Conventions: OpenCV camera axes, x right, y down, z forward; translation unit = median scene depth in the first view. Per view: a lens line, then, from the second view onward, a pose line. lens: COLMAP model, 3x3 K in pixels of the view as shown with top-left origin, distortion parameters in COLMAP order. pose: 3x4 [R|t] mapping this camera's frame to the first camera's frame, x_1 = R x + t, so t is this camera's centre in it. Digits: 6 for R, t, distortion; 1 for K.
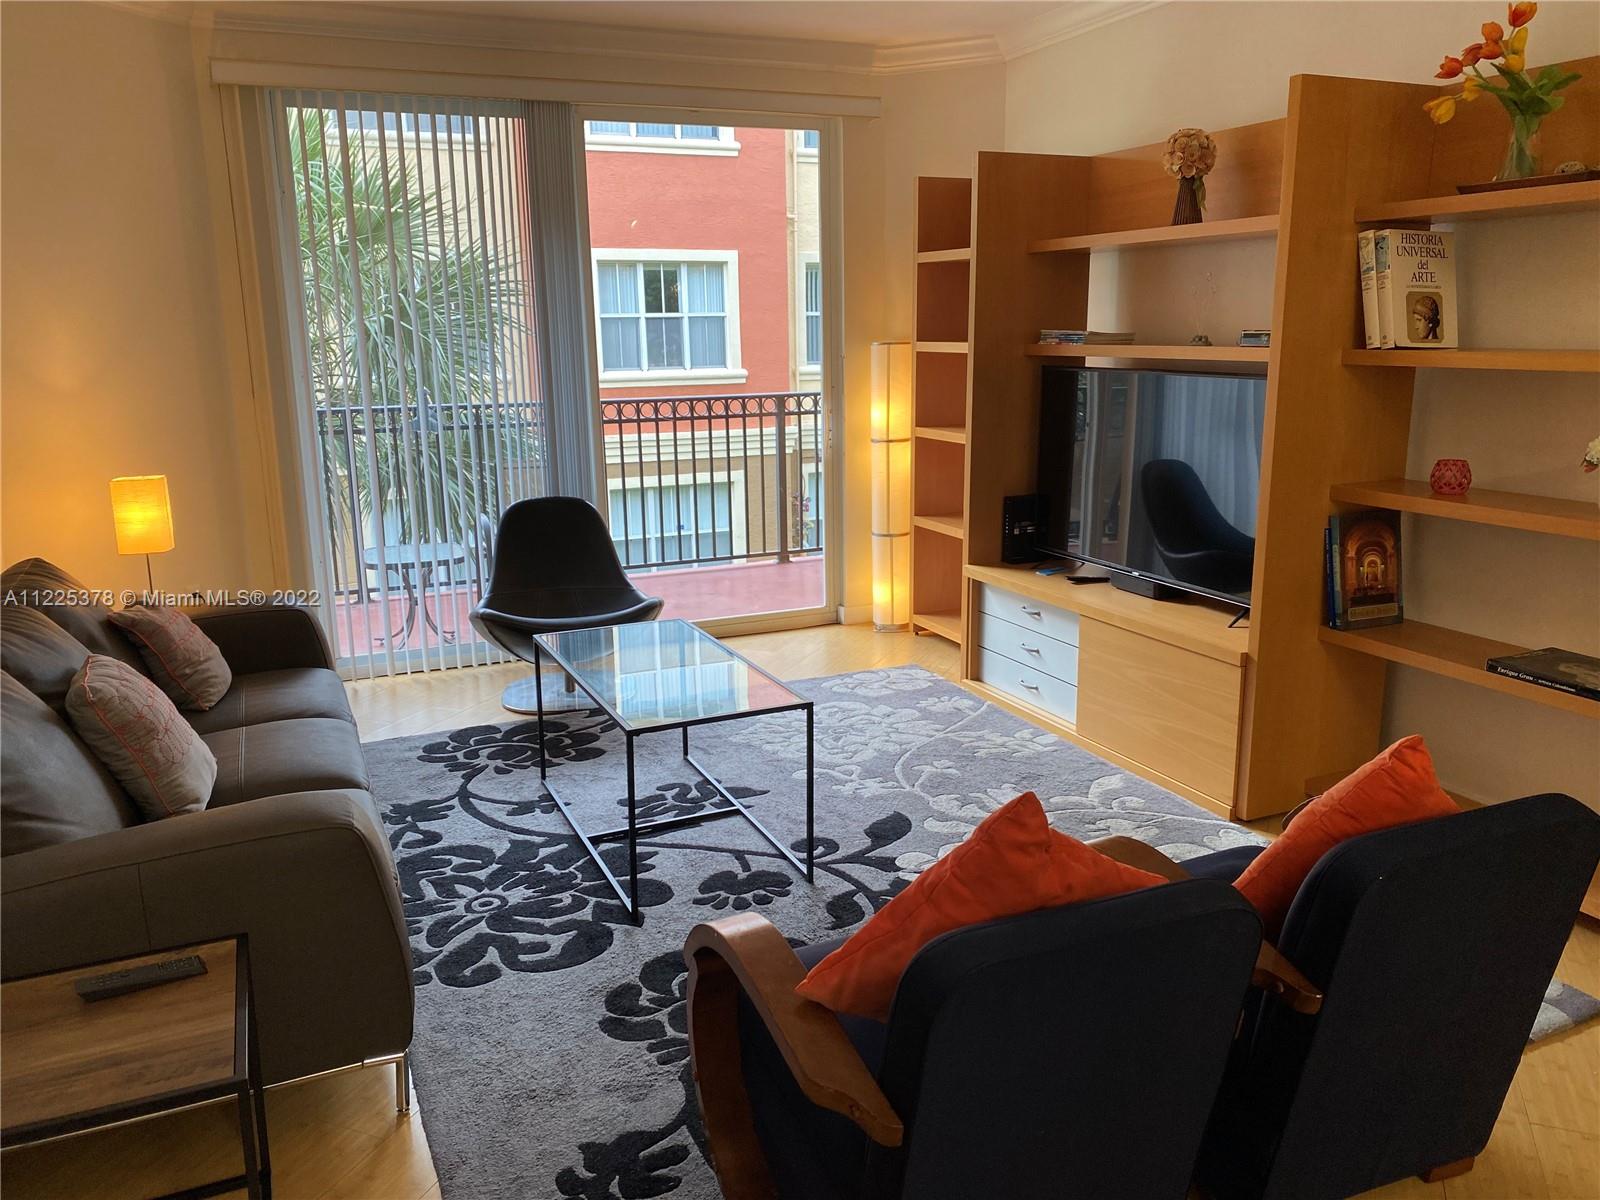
lens RADIAL K [[1224.1, 0, 788.5], [0, 1224.1, 603.7], [0, 0, 1]] dist [0.069406, -0.079843]
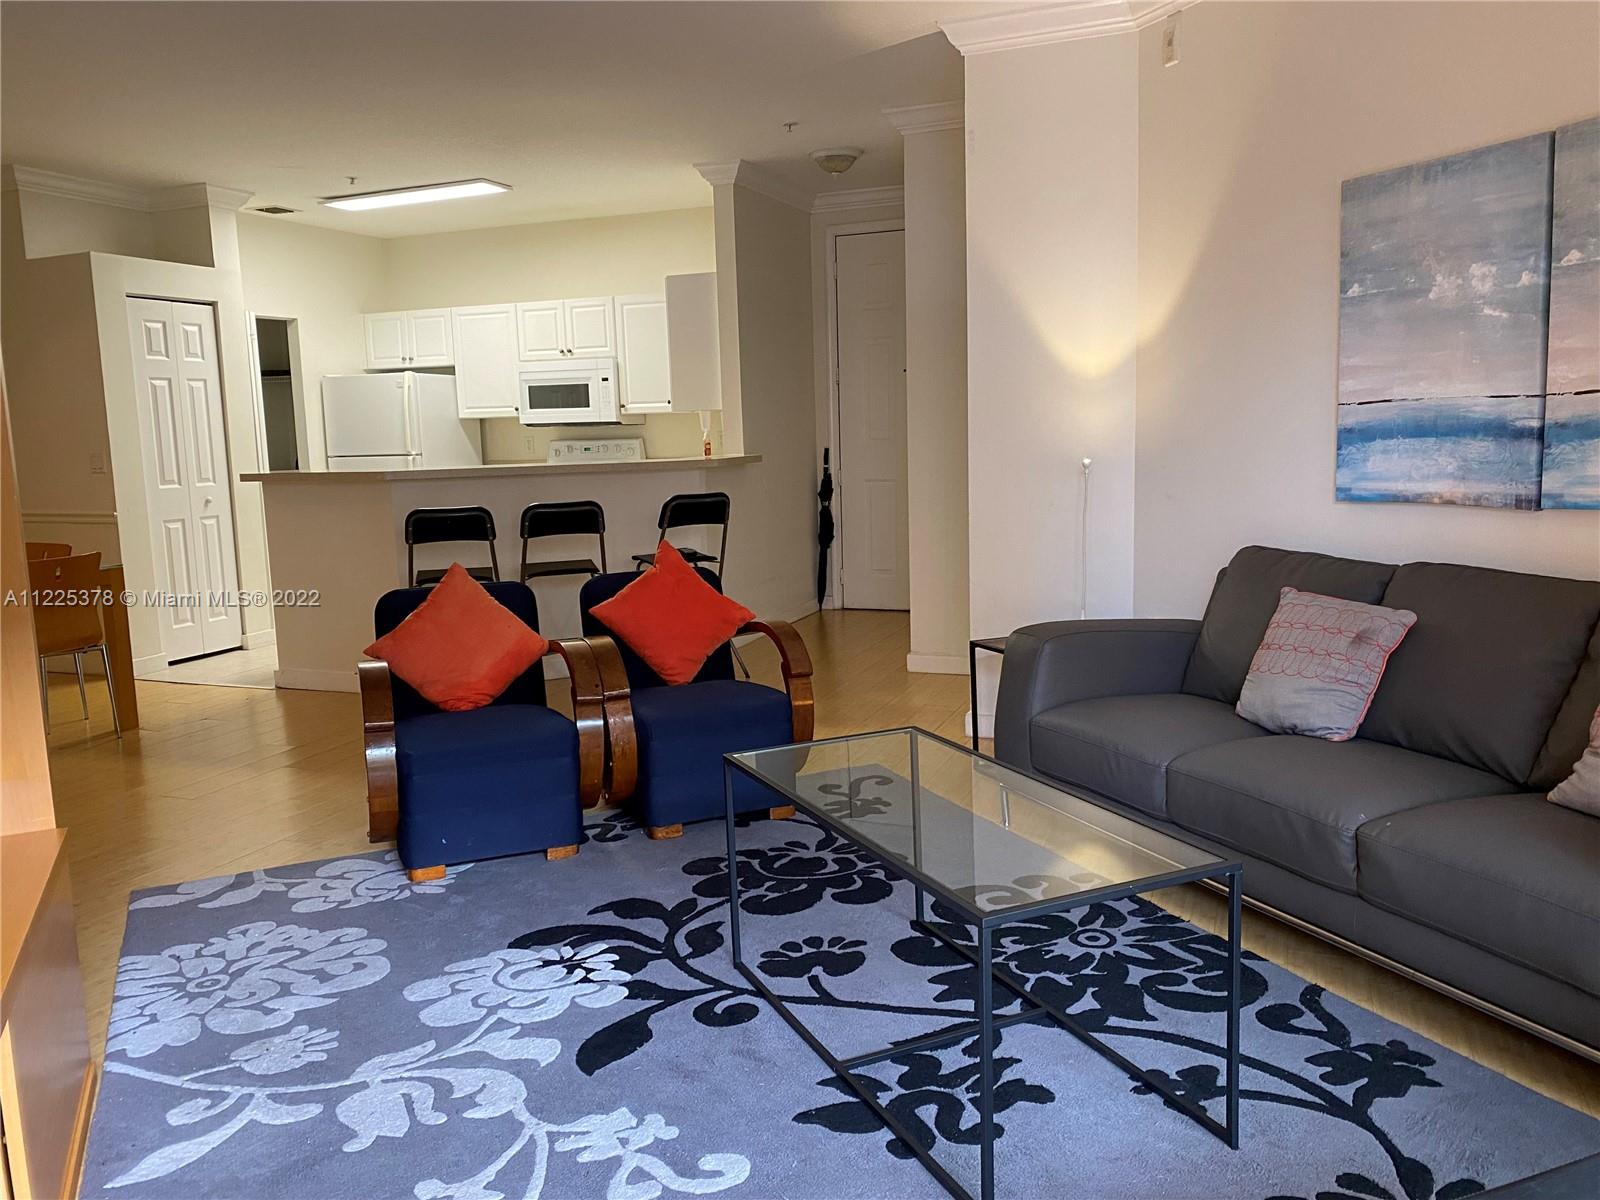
lens RADIAL K [[1231.6, 0, 800.0], [0, 1231.6, 600.0], [0, 0, 1]] dist [0.003363, -0.004357]
pose [[-0.998580, 0.051830, -0.012306, -0.026833], [0.044000, 0.932708, 0.357937, -0.297950], [0.030030, 0.356888, -0.933664, 1.596038]]
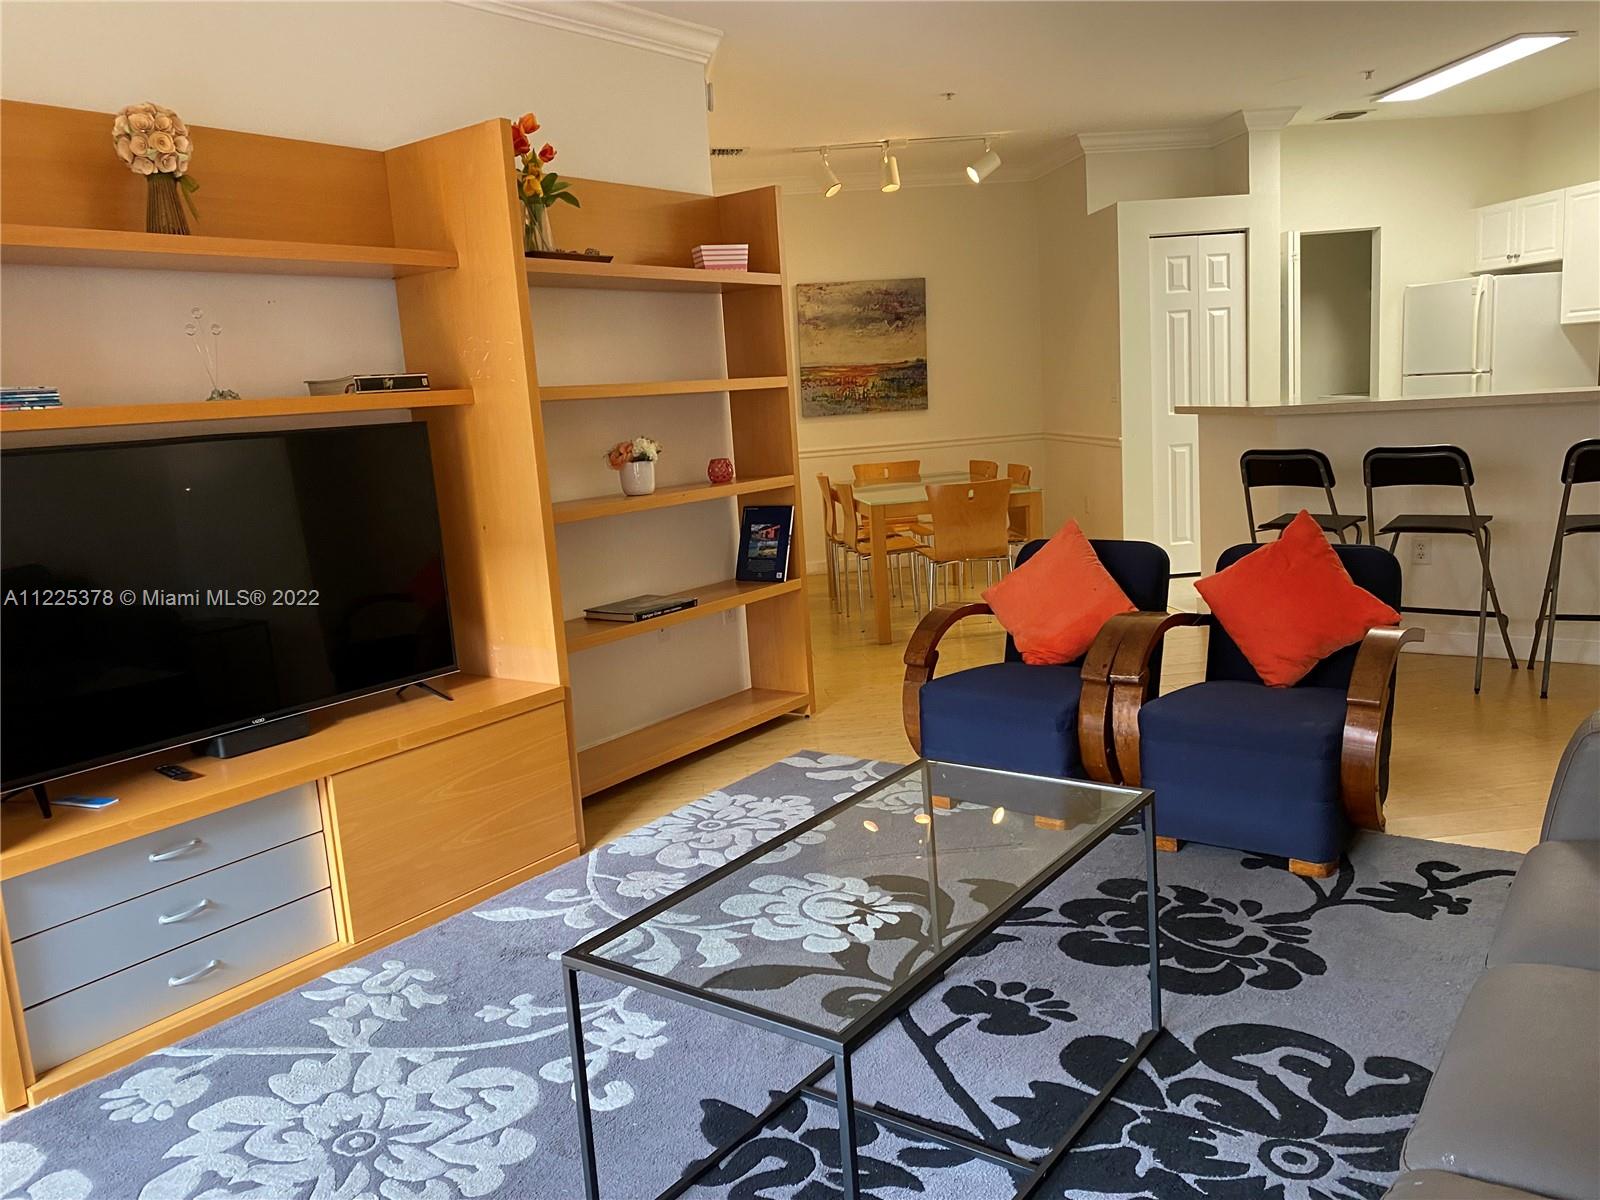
lens RADIAL K [[1224.1, 0, 788.5], [0, 1224.1, 603.7], [0, 0, 1]] dist [0.069406, -0.079843]
pose [[-0.488889, -0.095528, 0.867100, -0.583004], [0.271313, 0.928039, 0.255213, -0.228464], [-0.829082, 0.360026, -0.427790, 1.256069]]
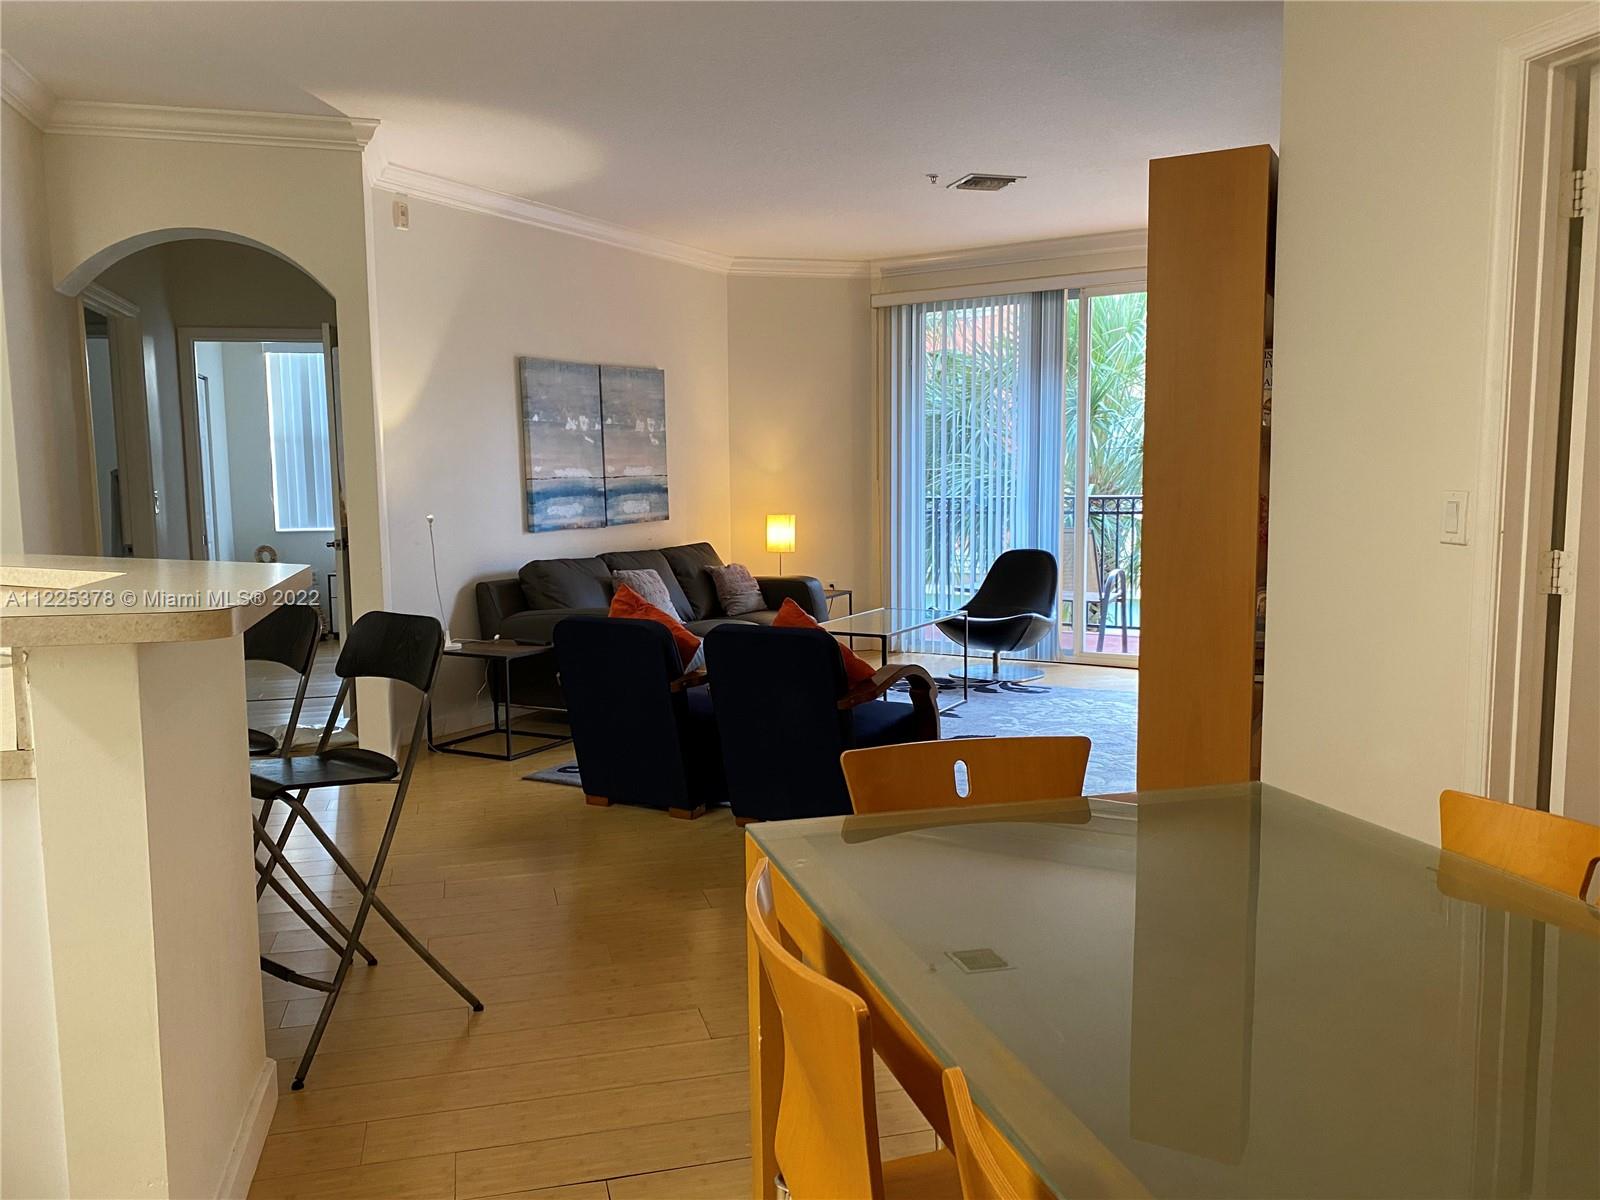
lens RADIAL K [[1245.2, 0, 791.2], [0, 1245.2, 605.5], [0, 0, 1]] dist [0.161692, -0.000435]
pose [[0.607922, 0.095302, -0.788257, 1.248709], [-0.176769, 0.984099, -0.017349, 0.086292], [0.774070, 0.149887, 0.615102, -0.230306]]
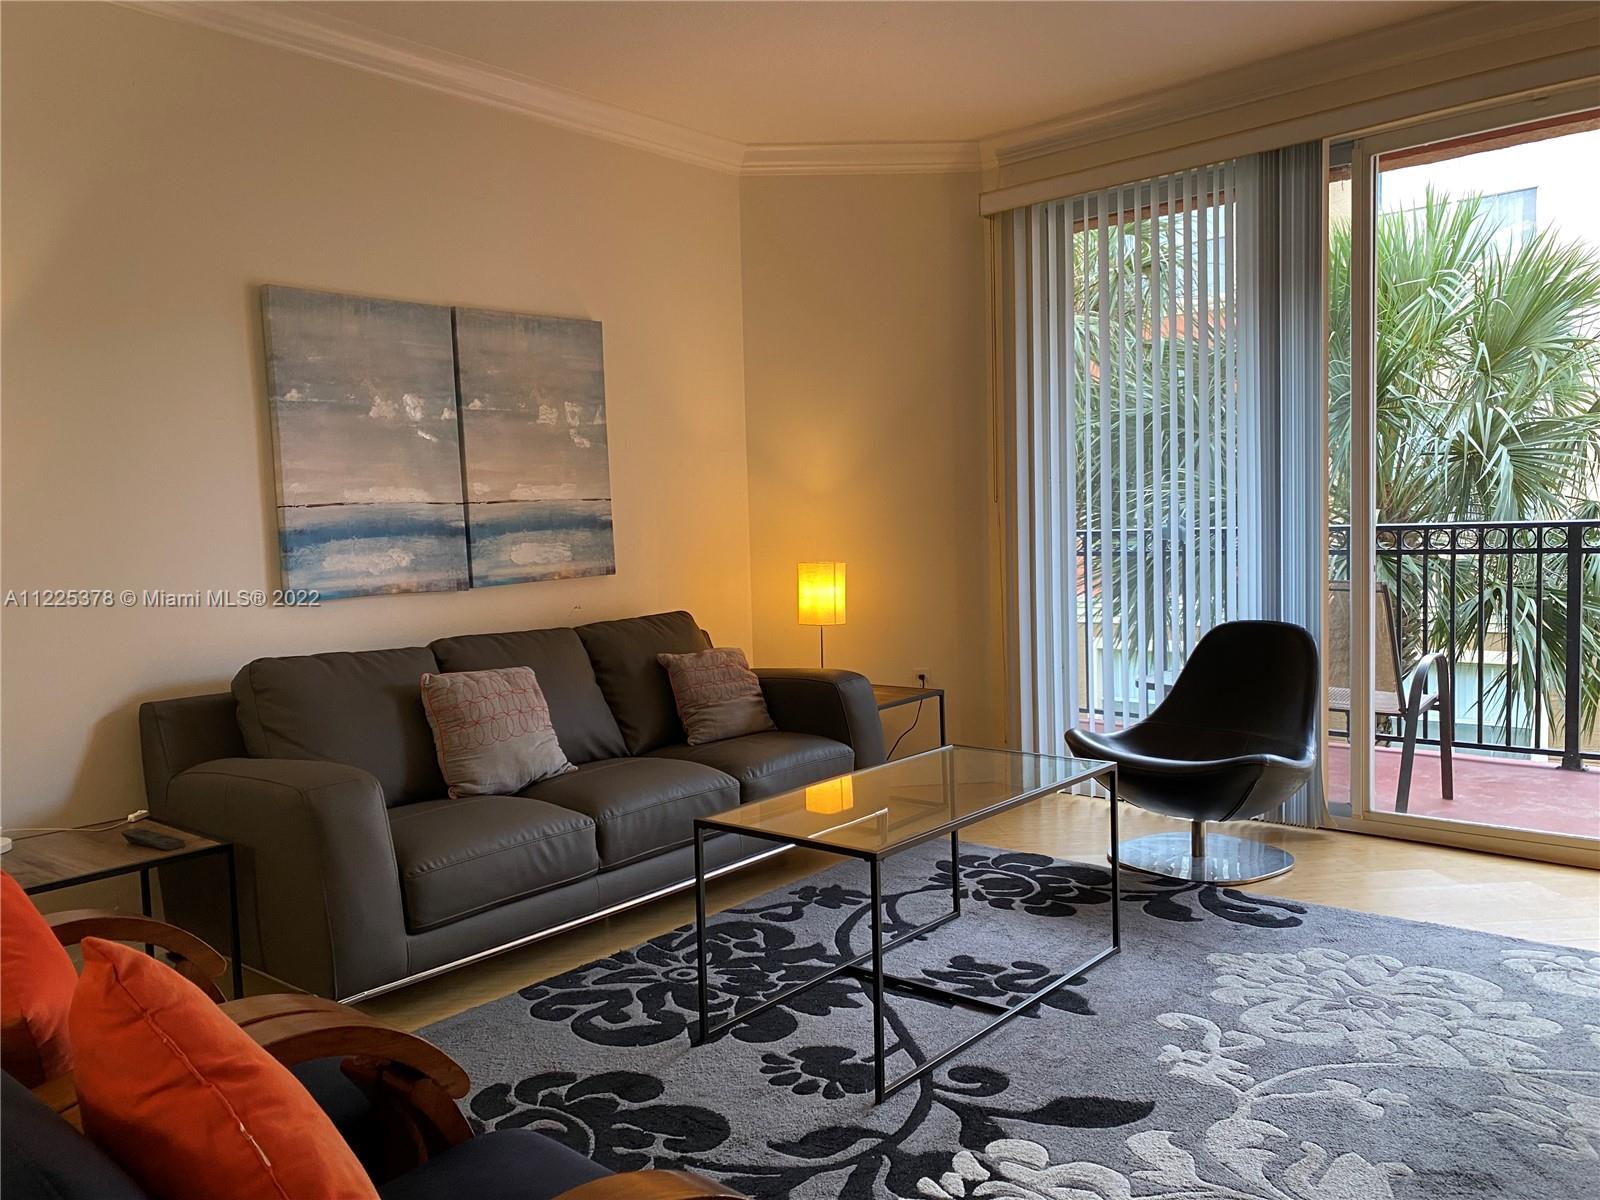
lens RADIAL K [[1224.1, 0, 788.5], [0, 1224.1, 603.7], [0, 0, 1]] dist [0.069406, -0.079843]
pose [[0.434800, 0.066177, -0.898092, 0.599589], [-0.178431, 0.983854, -0.013888, -0.046085], [0.882673, 0.166286, 0.439588, 0.534651]]
